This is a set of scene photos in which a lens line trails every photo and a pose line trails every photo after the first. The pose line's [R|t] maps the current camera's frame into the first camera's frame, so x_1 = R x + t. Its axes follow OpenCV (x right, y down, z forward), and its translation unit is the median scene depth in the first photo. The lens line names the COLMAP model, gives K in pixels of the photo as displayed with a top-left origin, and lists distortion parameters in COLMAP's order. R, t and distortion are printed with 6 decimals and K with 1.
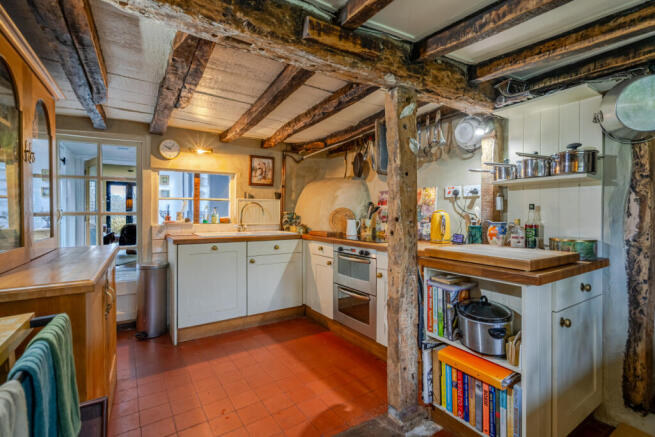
lens RADIAL K [[300.6, 0, 329.3], [0, 300.6, 216.3], [0, 0, 1]] dist [-0.001317, -0.001029]
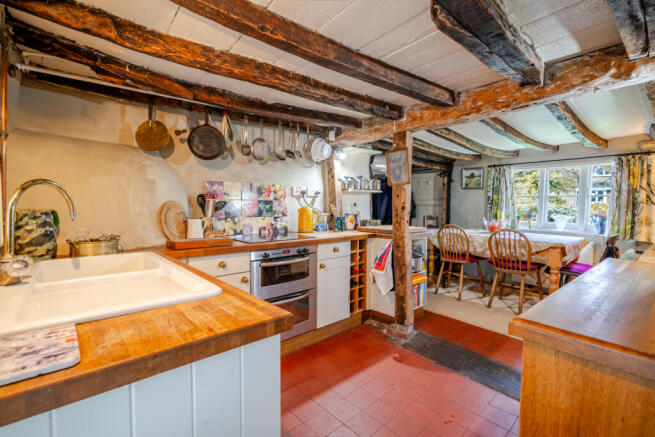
lens RADIAL K [[300.6, 0, 328.7], [0, 300.6, 219.6], [0, 0, 1]] dist [-0.001317, -0.001029]
pose [[-0.131438, -0.059988, 0.989508, -0.846344], [0.000761, 0.998161, 0.060614, -0.038071], [-0.991324, 0.008720, -0.131150, 1.035266]]
